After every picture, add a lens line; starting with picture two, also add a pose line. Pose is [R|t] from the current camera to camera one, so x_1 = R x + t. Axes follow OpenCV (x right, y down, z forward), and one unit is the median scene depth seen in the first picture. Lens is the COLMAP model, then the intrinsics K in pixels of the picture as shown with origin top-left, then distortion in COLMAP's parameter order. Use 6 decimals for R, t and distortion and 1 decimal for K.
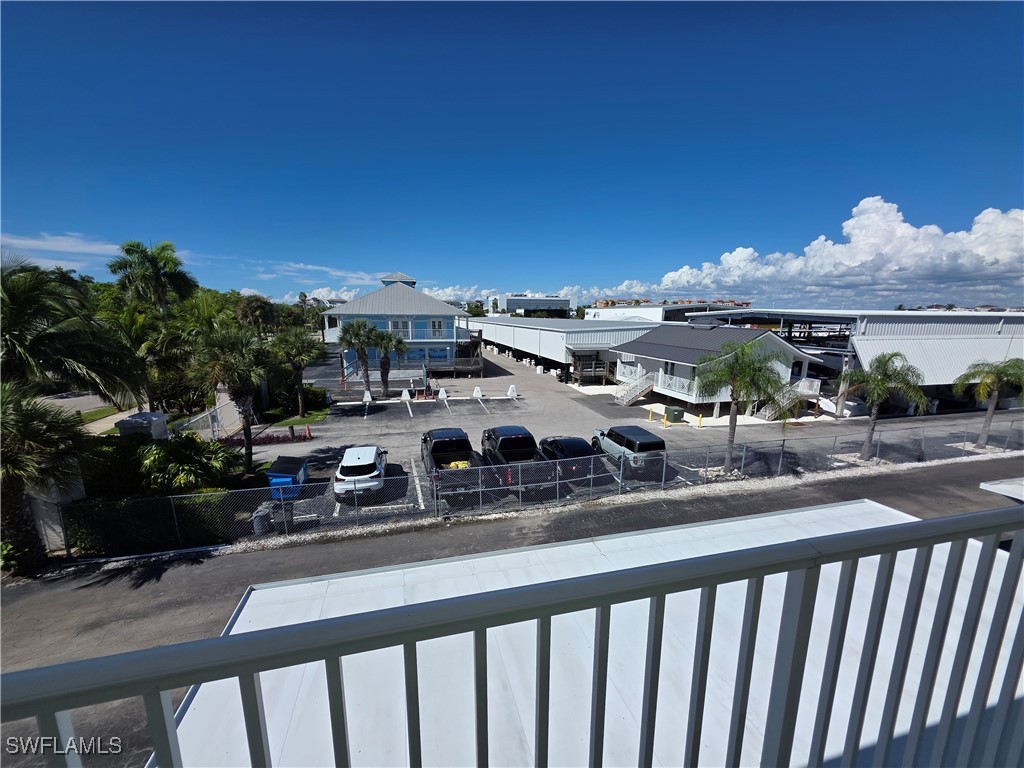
lens RADIAL K [[406.8, 0, 511.8], [0, 406.8, 388.3], [0, 0, 1]] dist [-0.000589, -0.000185]
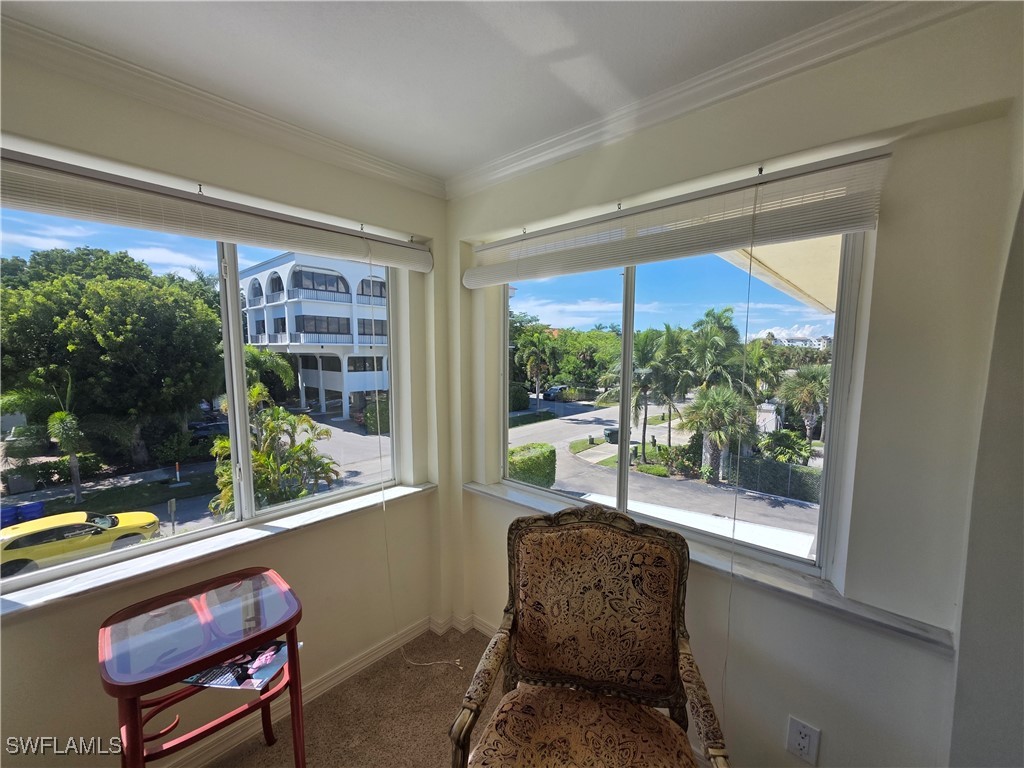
lens RADIAL K [[406.8, 0, 513.6], [0, 406.8, 388.7], [0, 0, 1]] dist [-0.000589, -0.000185]
pose [[0.555709, 0.073678, -0.828106, -0.042263], [-0.150344, 0.988549, -0.012938, 0.061224], [0.817670, 0.131690, 0.560423, -0.364226]]
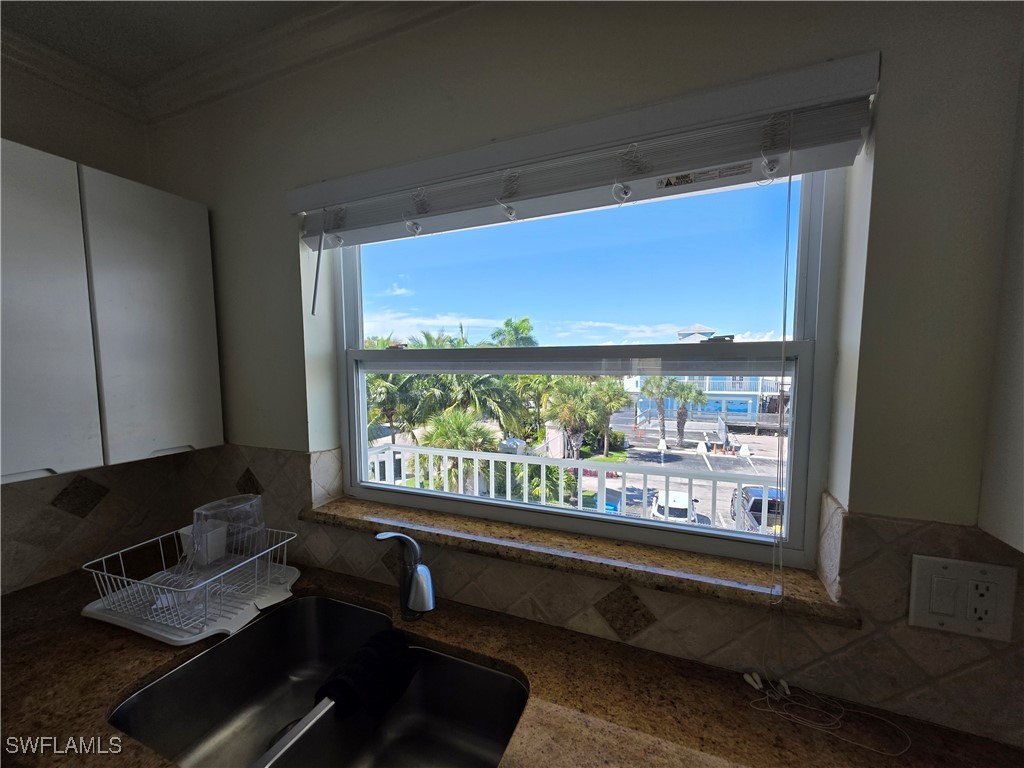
lens RADIAL K [[406.8, 0, 514.9], [0, 406.8, 394.1], [0, 0, 1]] dist [-0.000589, -0.000185]
pose [[0.799104, 0.031602, -0.600361, -0.041802], [-0.096644, 0.992382, -0.076400, 0.008443], [0.593374, 0.119073, 0.796071, -0.065325]]
